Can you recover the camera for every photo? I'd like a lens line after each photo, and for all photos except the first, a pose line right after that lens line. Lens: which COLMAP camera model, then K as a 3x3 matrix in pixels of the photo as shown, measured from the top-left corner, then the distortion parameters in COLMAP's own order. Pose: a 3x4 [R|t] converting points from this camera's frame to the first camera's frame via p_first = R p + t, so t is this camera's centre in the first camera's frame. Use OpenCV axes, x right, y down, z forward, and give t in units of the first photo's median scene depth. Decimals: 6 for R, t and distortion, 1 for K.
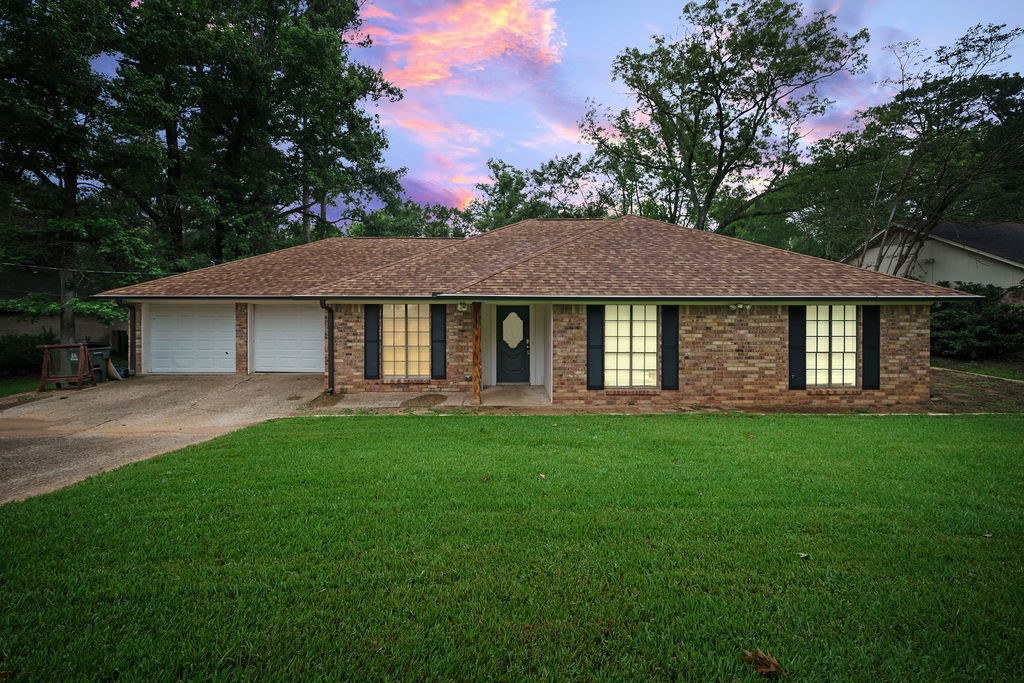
lens RADIAL K [[399.3, 0, 506.7], [0, 399.3, 350.5], [0, 0, 1]] dist [-0.005032, 0.000917]
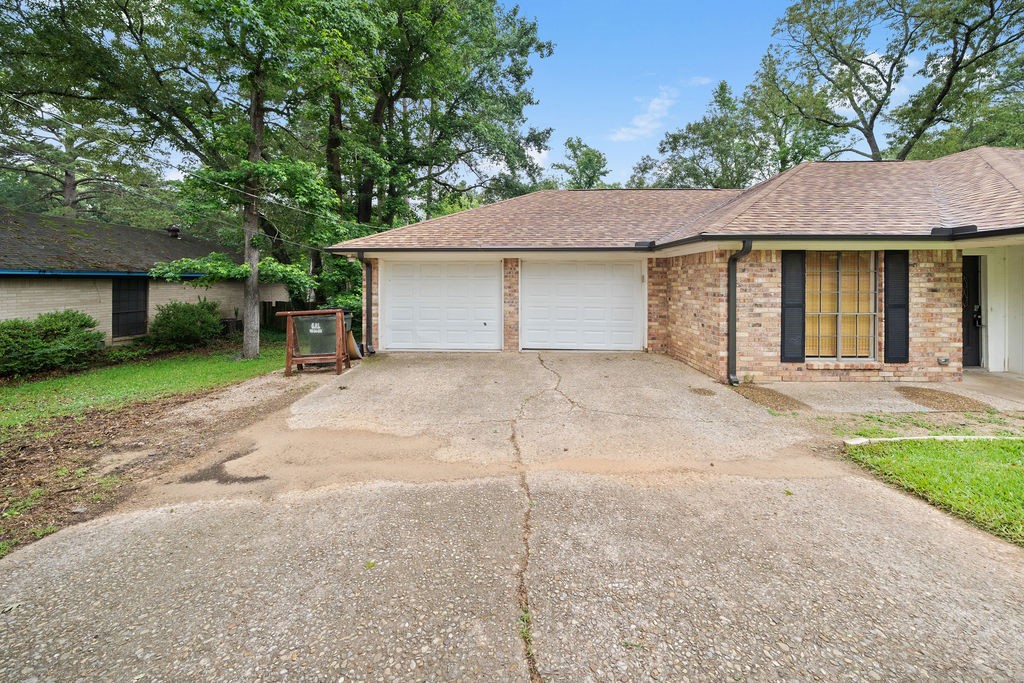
lens RADIAL K [[361.4, 0, 506.7], [0, 361.4, 325.7], [0, 0, 1]] dist [-0.005848, 0.000217]
pose [[0.999444, 0.004755, -0.032992, -0.796352], [-0.004937, 0.999973, -0.005455, 0.015966], [0.032965, 0.005614, 0.999441, 0.379690]]
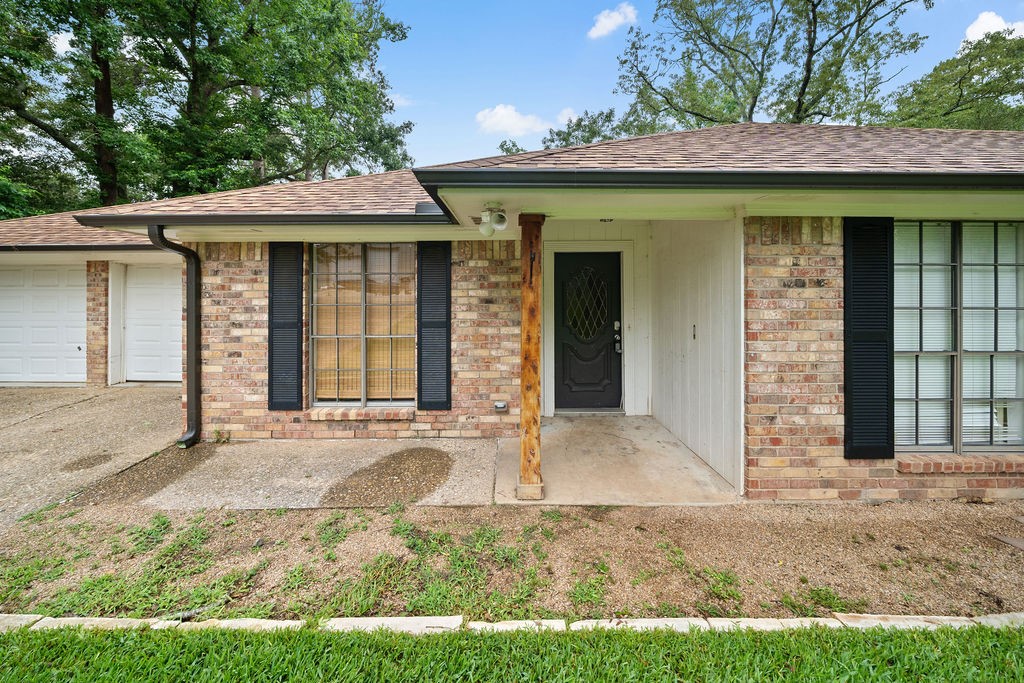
lens RADIAL K [[361.4, 0, 513.5], [0, 361.4, 333.8], [0, 0, 1]] dist [-0.005848, 0.000217]
pose [[0.999992, -0.003130, -0.002643, -0.080768], [0.003101, 0.999937, -0.010758, -0.008513], [0.002677, 0.010750, 0.999939, 0.595176]]
